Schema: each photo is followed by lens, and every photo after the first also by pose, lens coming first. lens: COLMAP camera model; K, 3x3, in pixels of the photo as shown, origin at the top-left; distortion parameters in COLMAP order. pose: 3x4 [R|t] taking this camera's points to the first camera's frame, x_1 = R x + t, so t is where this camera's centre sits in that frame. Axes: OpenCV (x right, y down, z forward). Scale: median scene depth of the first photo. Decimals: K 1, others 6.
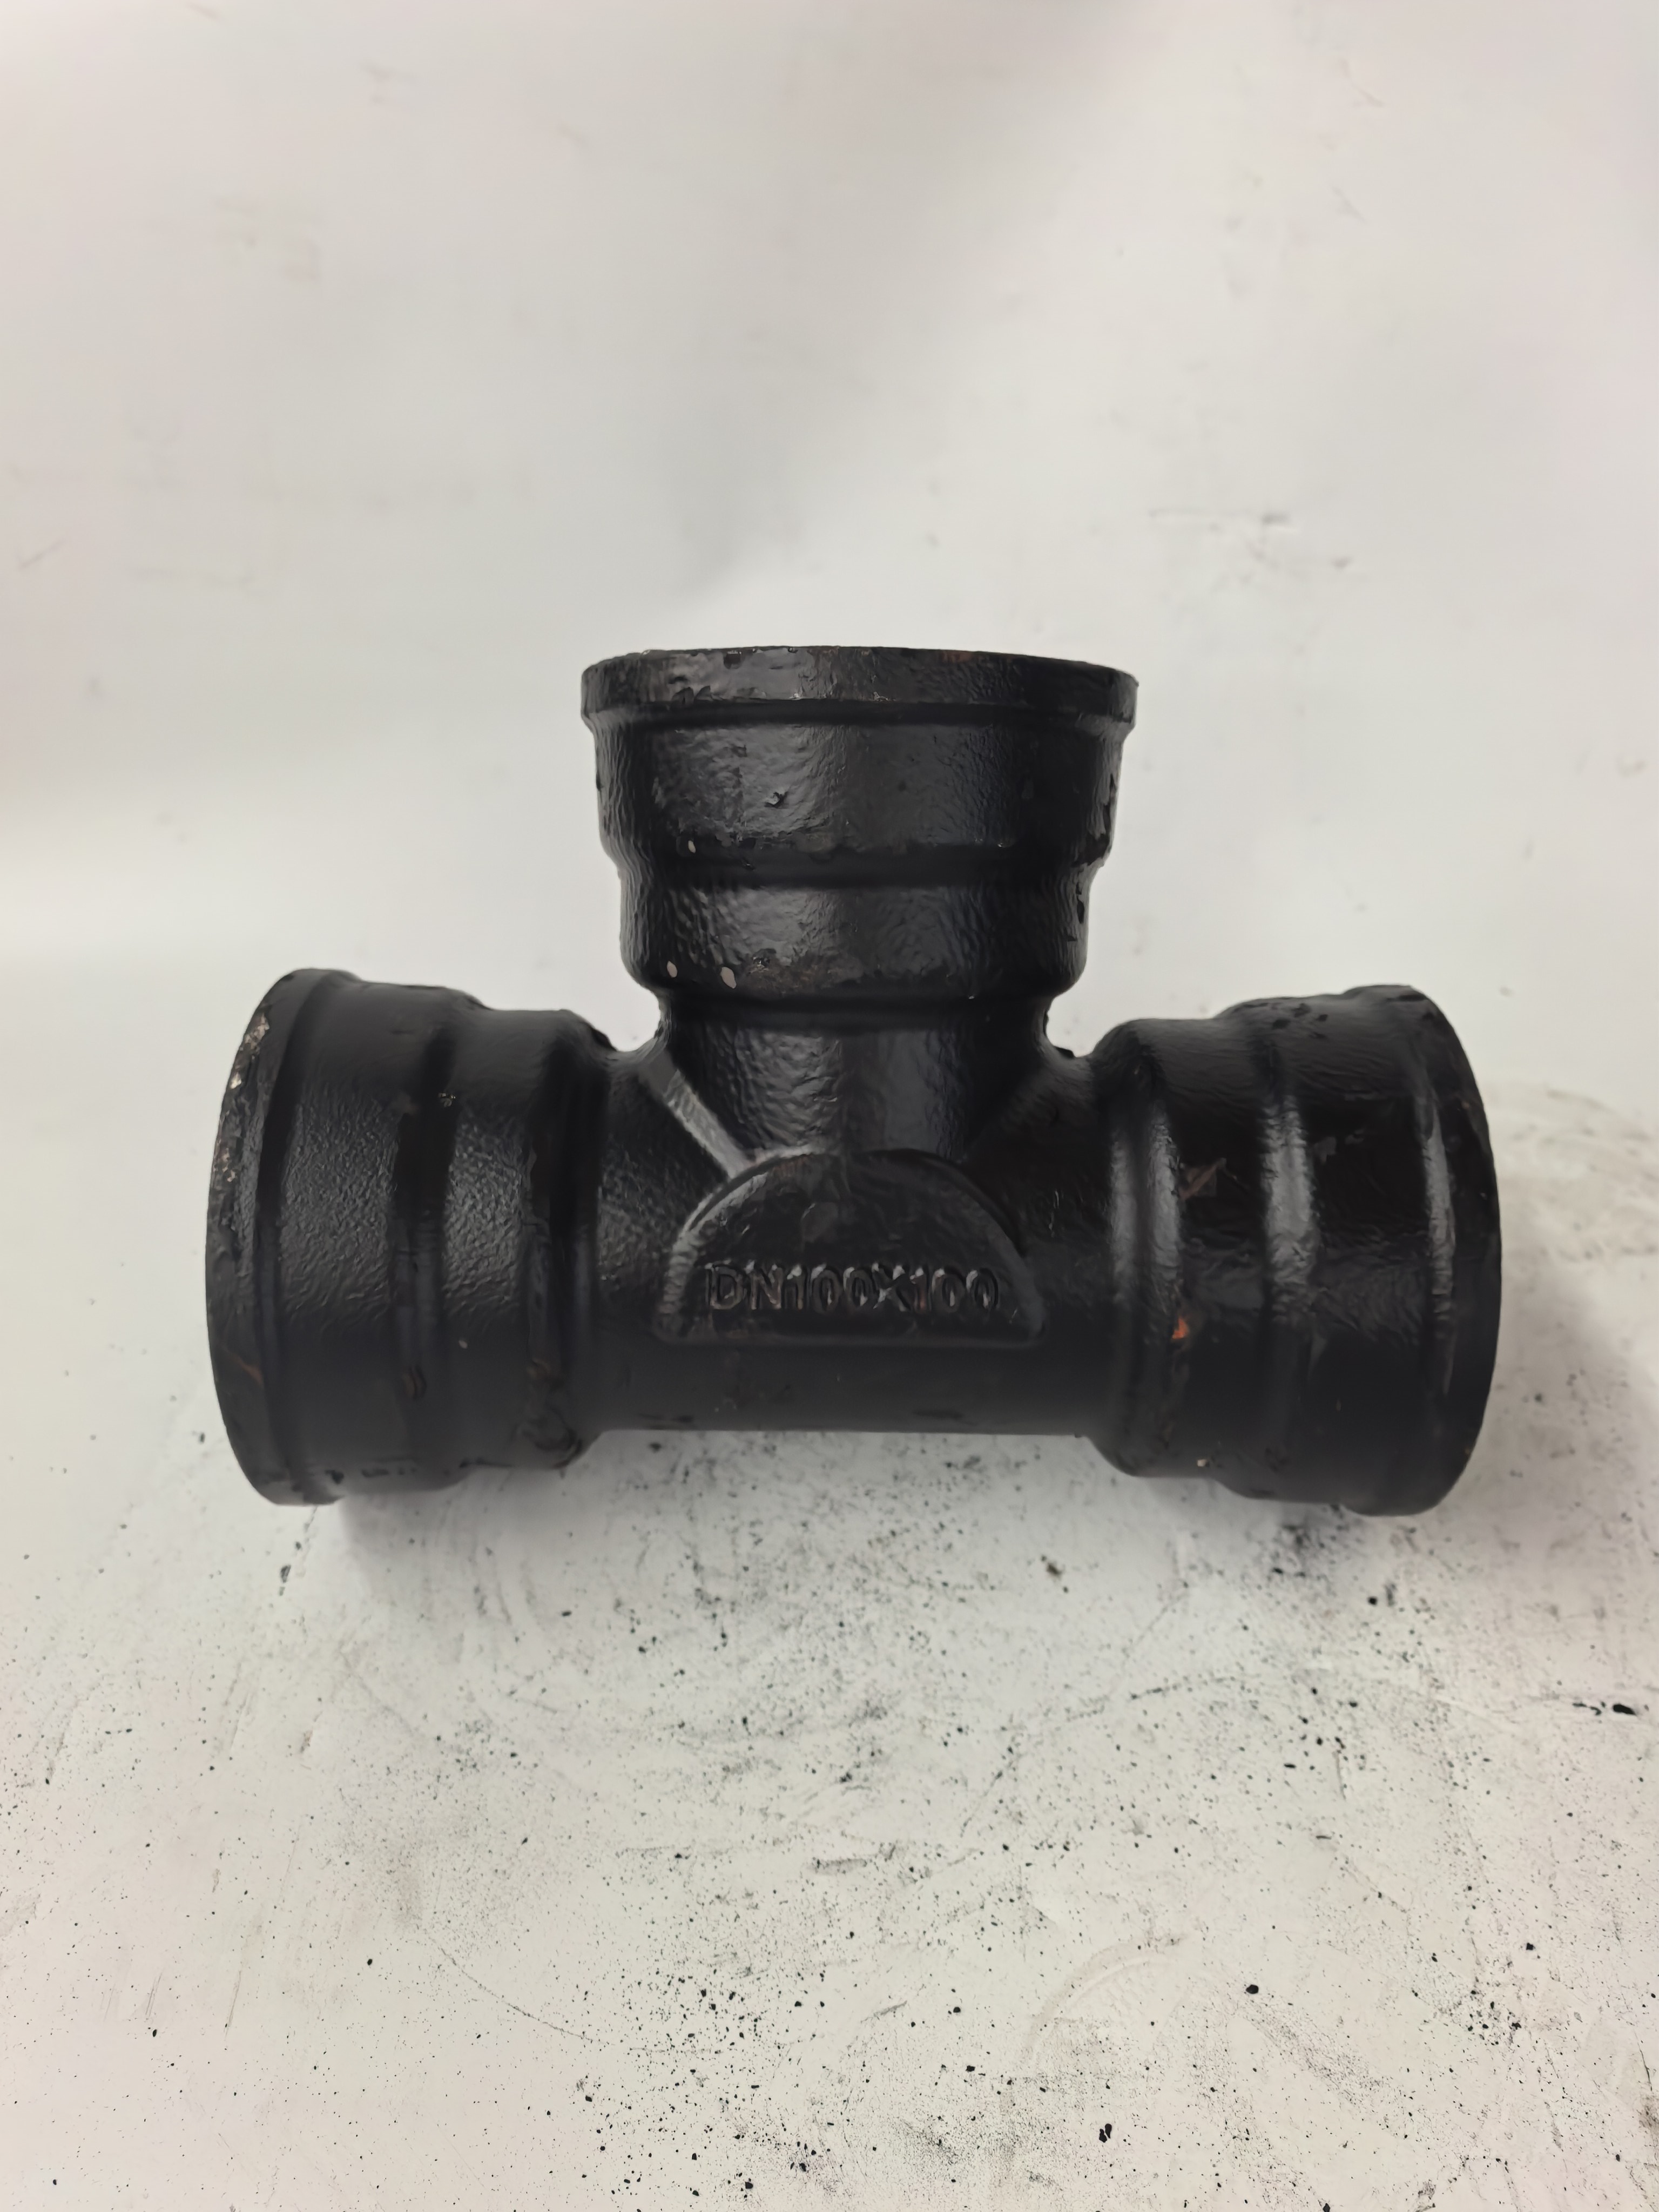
lens RADIAL K [[1615.8, 0, 827.7], [0, 1615.8, 1087.0], [0, 0, 1]] dist [0.005520, -0.000865]
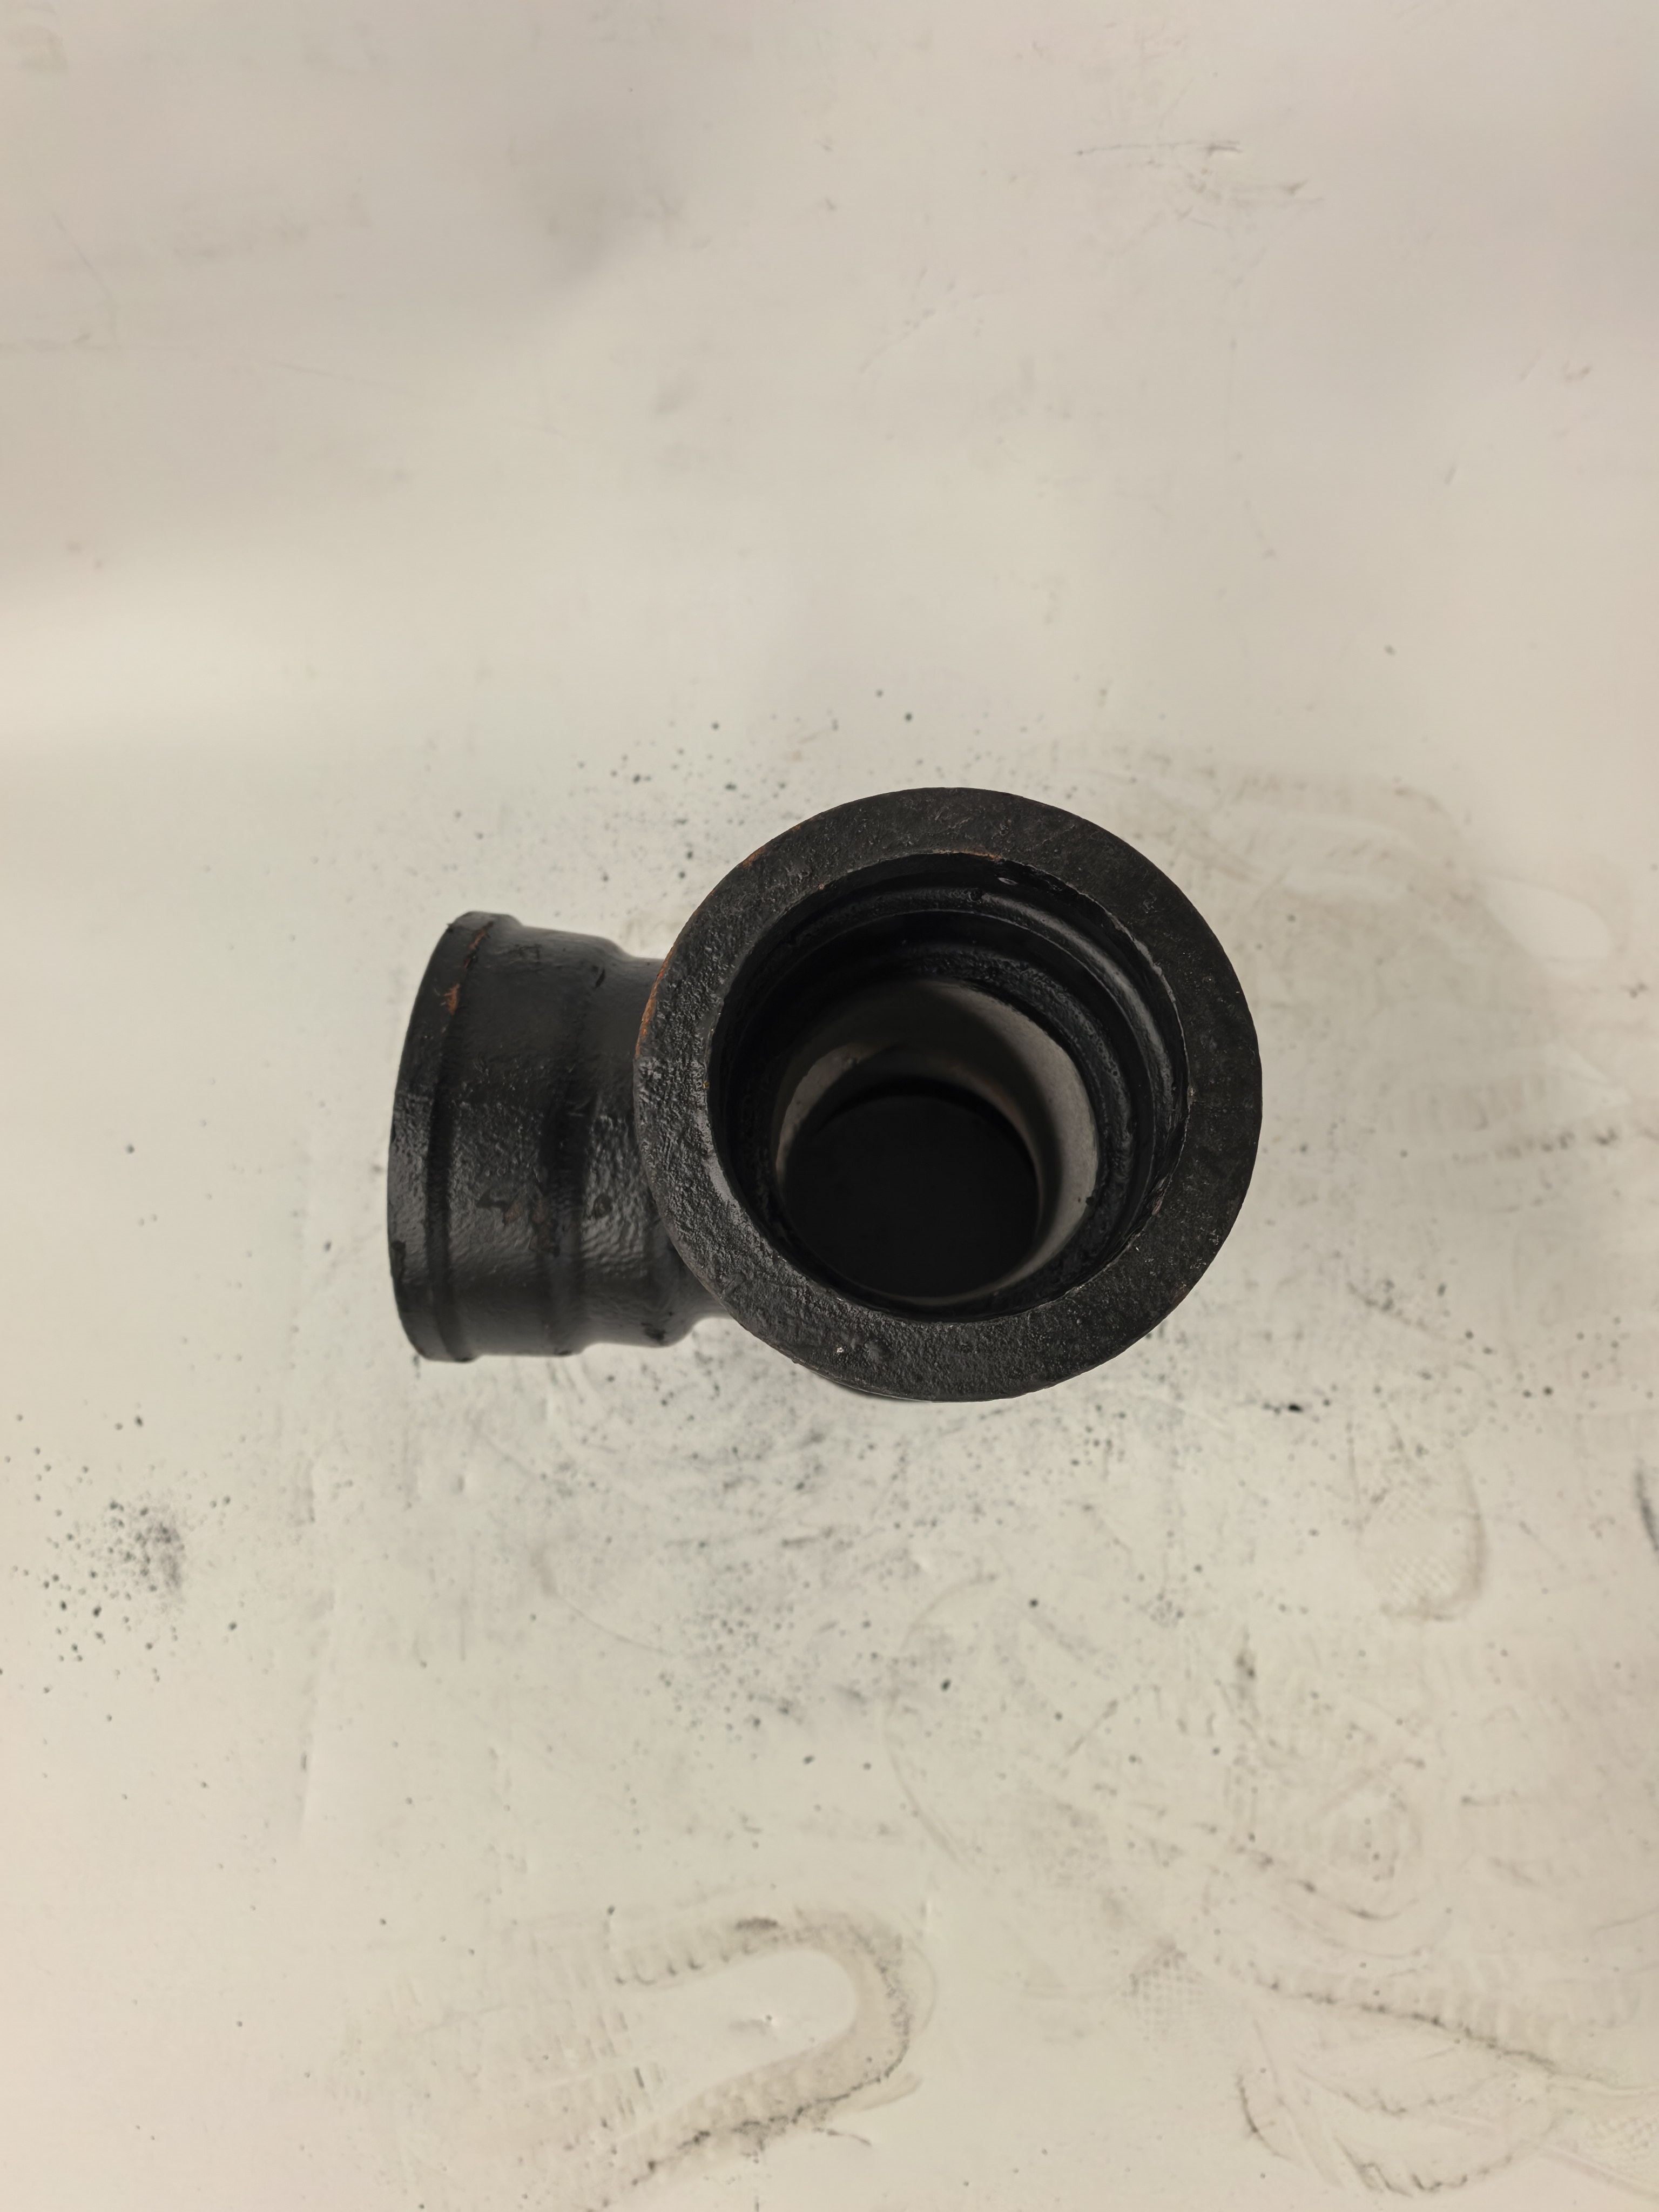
lens RADIAL K [[1615.8, 0, 851.8], [0, 1615.8, 1150.0], [0, 0, 1]] dist [0.005520, -0.000865]
pose [[0.998378, -0.056123, -0.009523, 0.096913], [0.048962, 0.761276, 0.646577, -0.868066], [-0.029038, -0.645995, 0.762789, -0.017931]]
